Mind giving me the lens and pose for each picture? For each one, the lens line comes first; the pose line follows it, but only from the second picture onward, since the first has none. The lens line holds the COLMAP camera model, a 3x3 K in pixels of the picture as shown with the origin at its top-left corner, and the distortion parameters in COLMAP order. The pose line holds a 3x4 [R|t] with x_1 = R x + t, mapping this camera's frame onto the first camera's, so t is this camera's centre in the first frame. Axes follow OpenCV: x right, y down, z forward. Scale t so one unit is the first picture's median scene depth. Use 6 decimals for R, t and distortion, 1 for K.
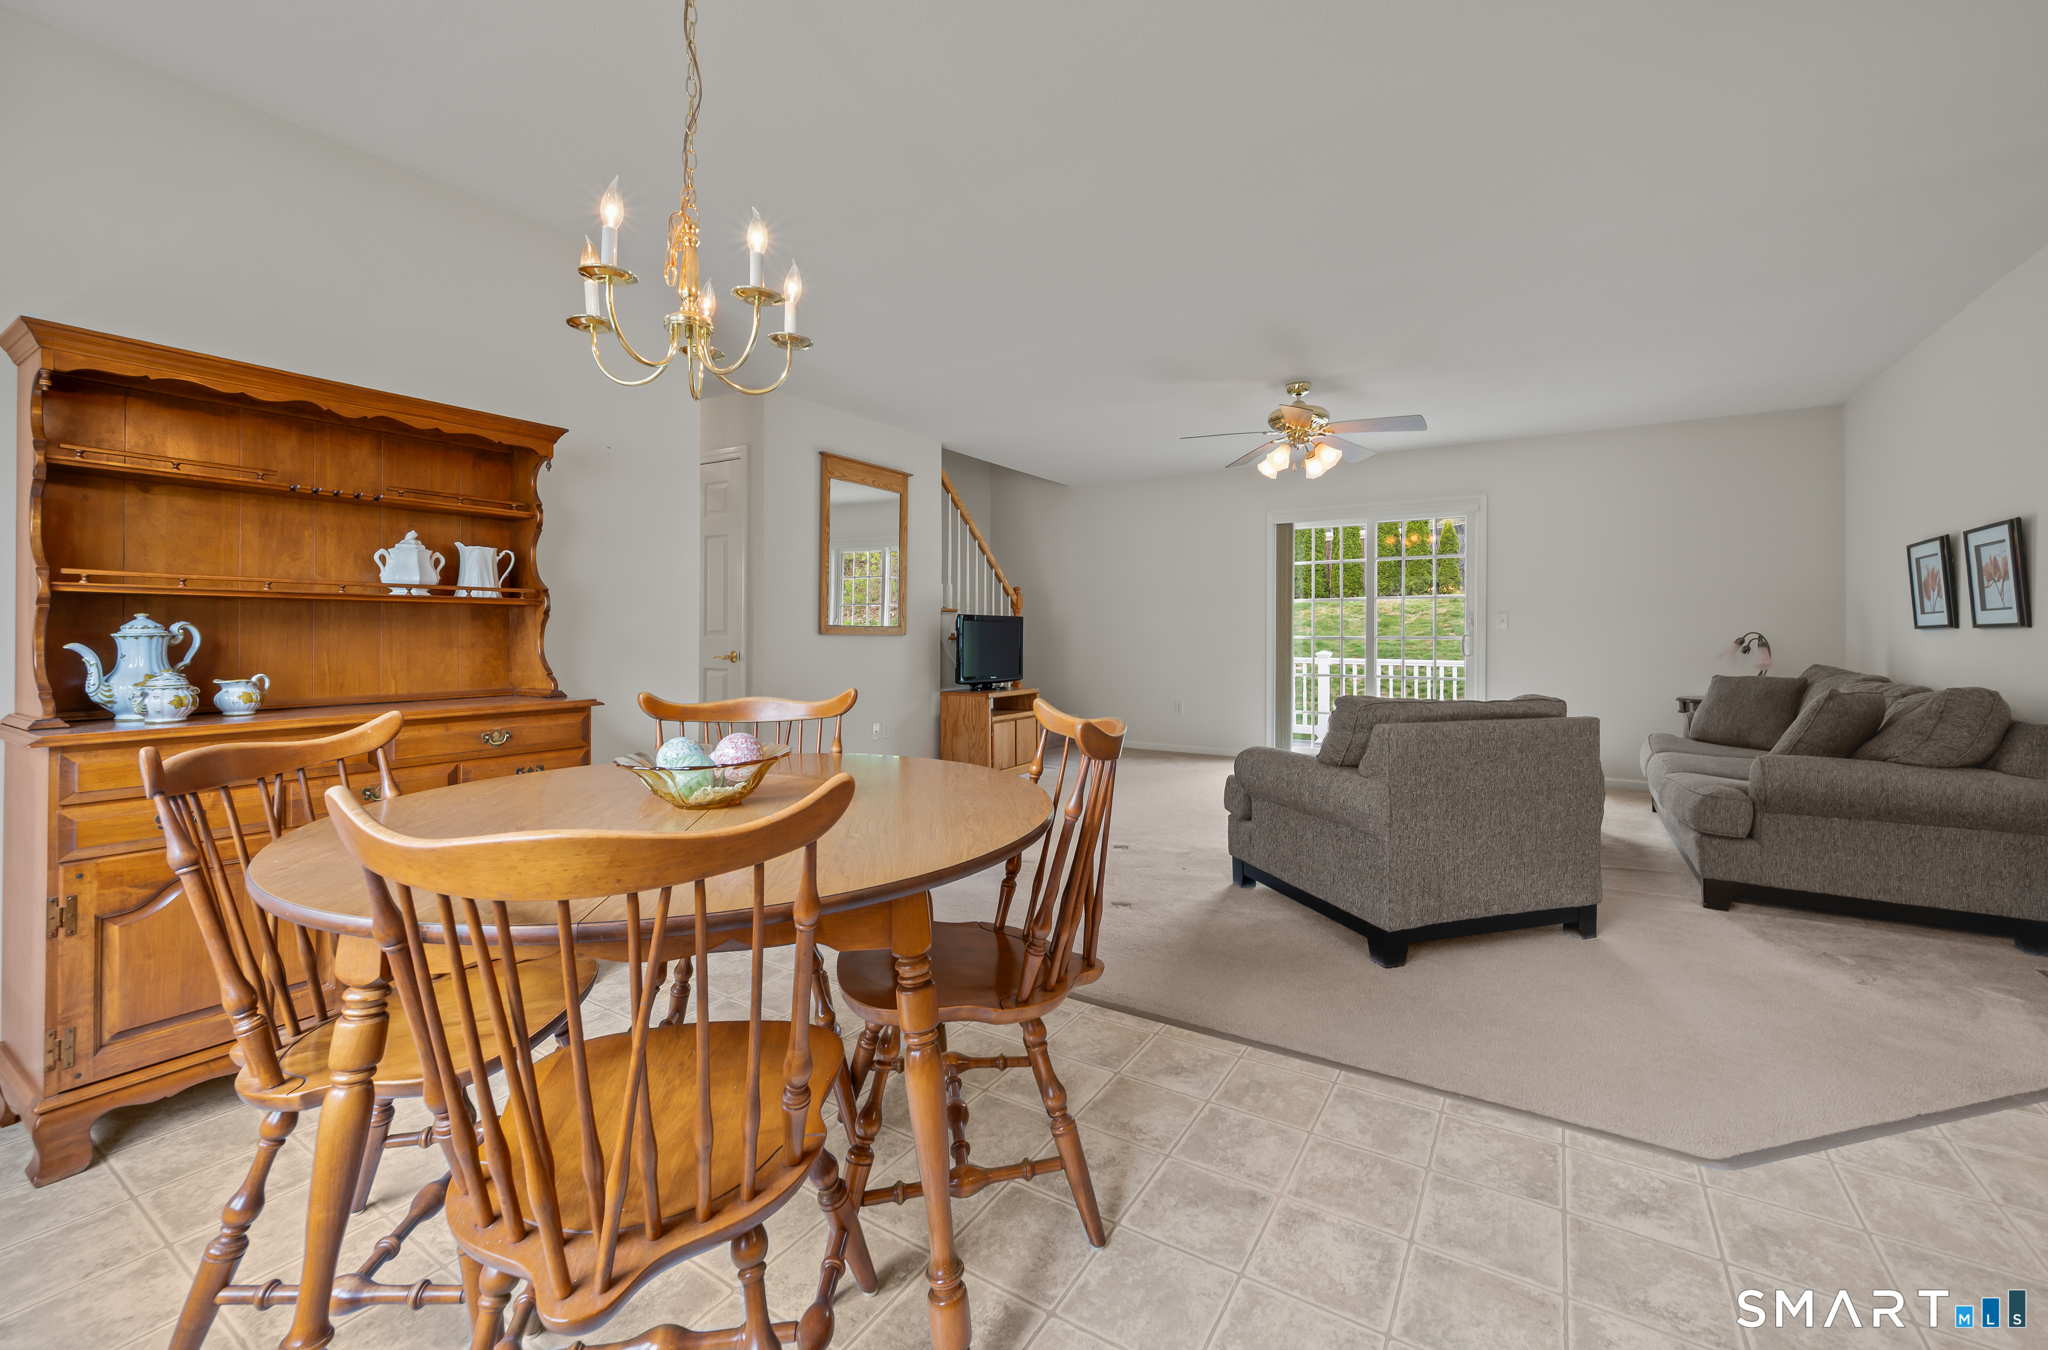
lens RADIAL K [[821.4, 0, 1039.7], [0, 821.4, 648.2], [0, 0, 1]] dist [-0.002602, -0.000257]
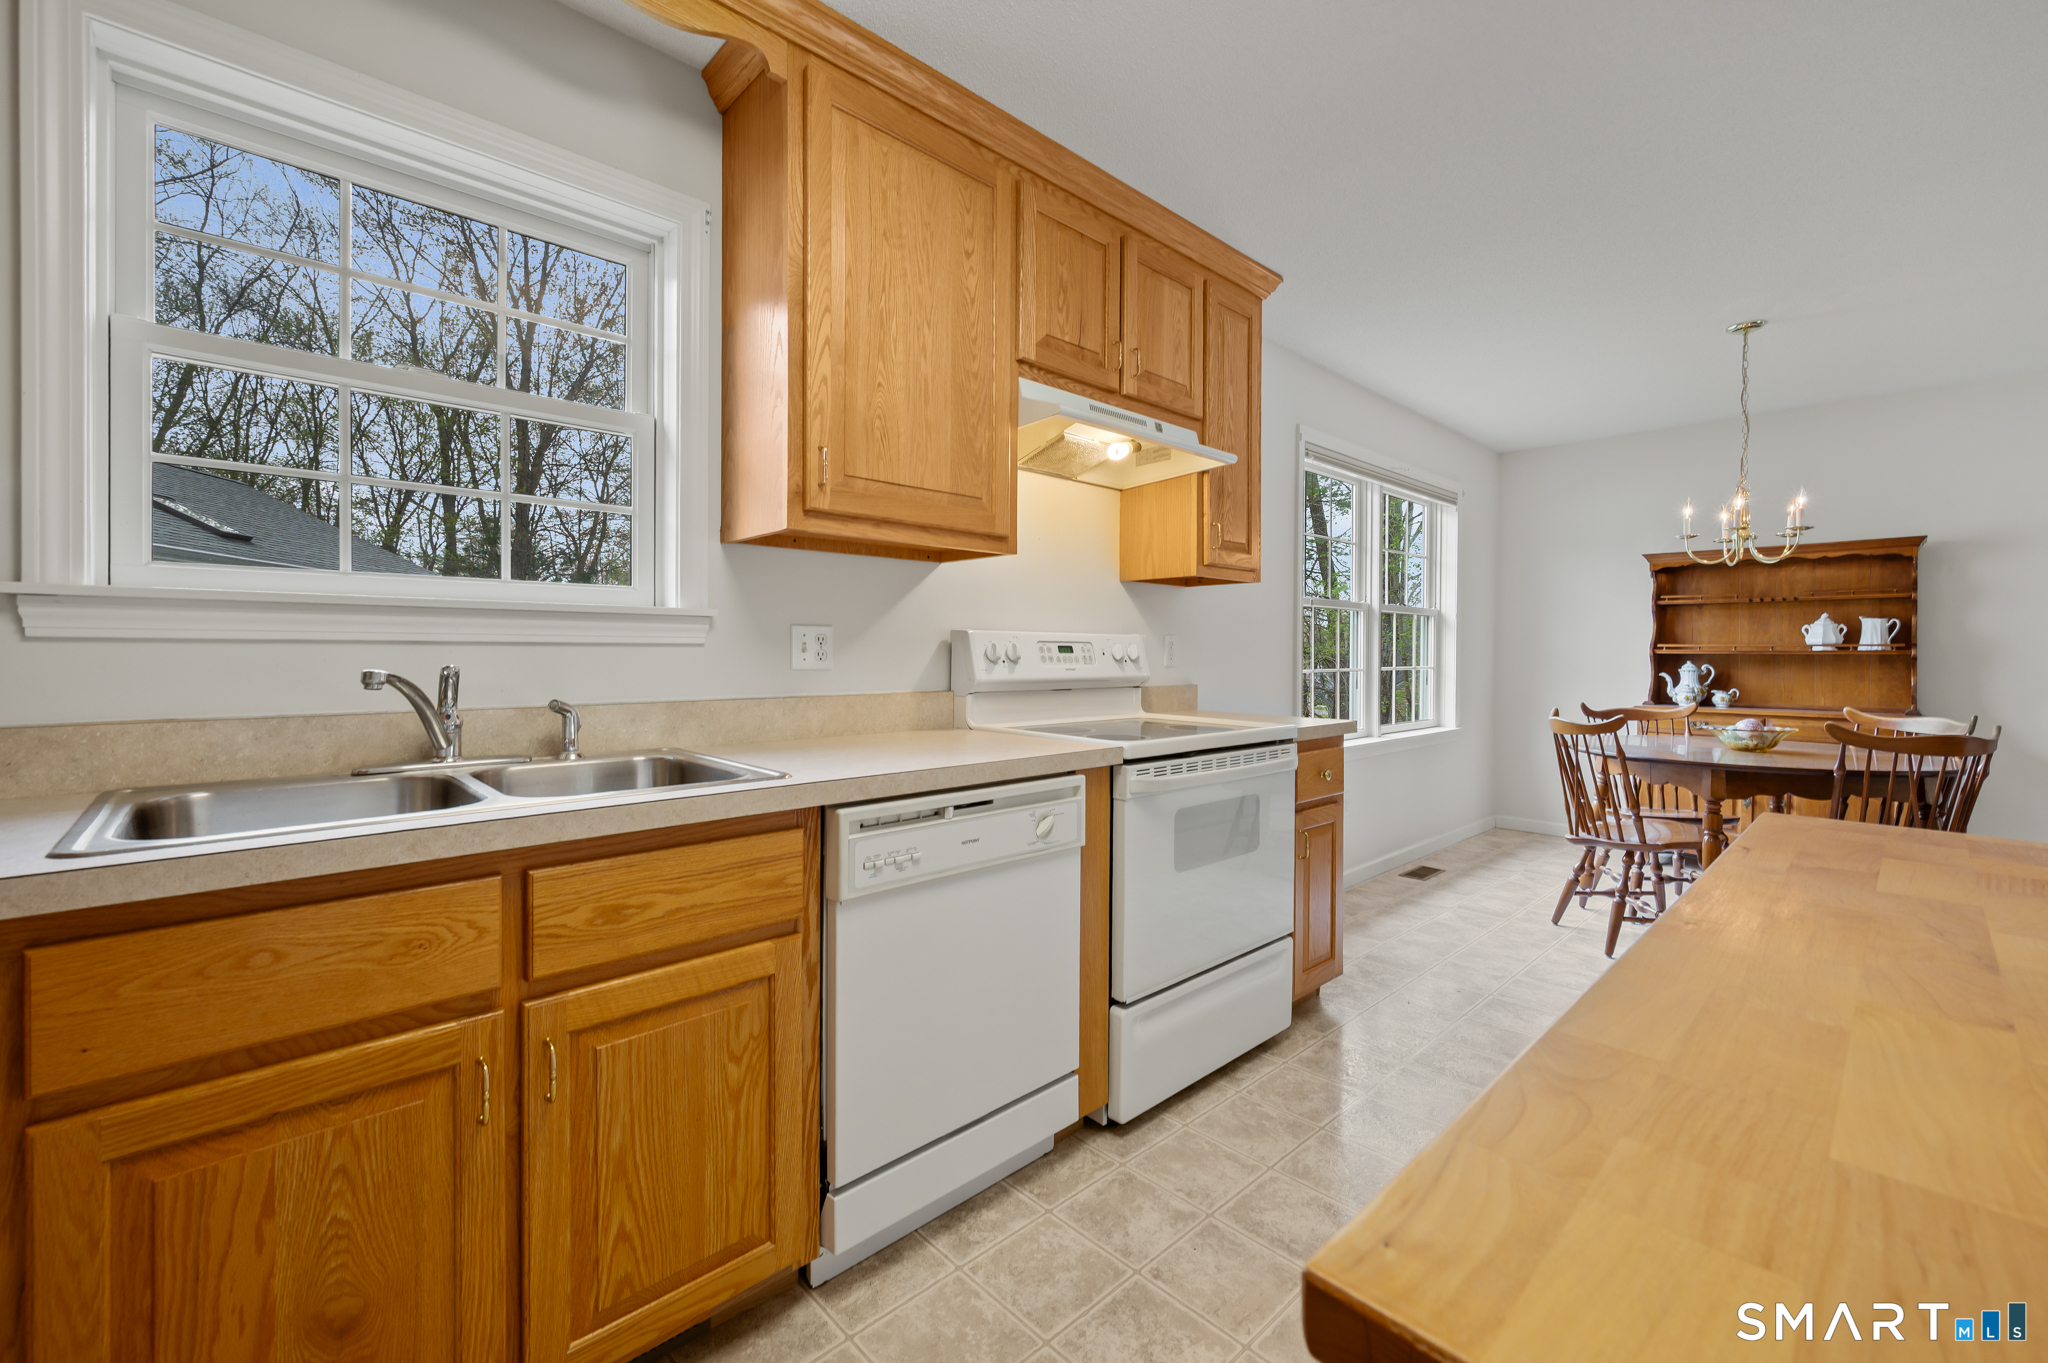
lens RADIAL K [[842.9, 0, 1033.7], [0, 842.9, 651.4], [0, 0, 1]] dist [0.000593, 0.000375]
pose [[-0.251799, -0.006824, -0.967755, 1.303808], [-0.024633, 0.999696, -0.000640, -0.016775], [0.967466, 0.023678, -0.251891, -0.176054]]
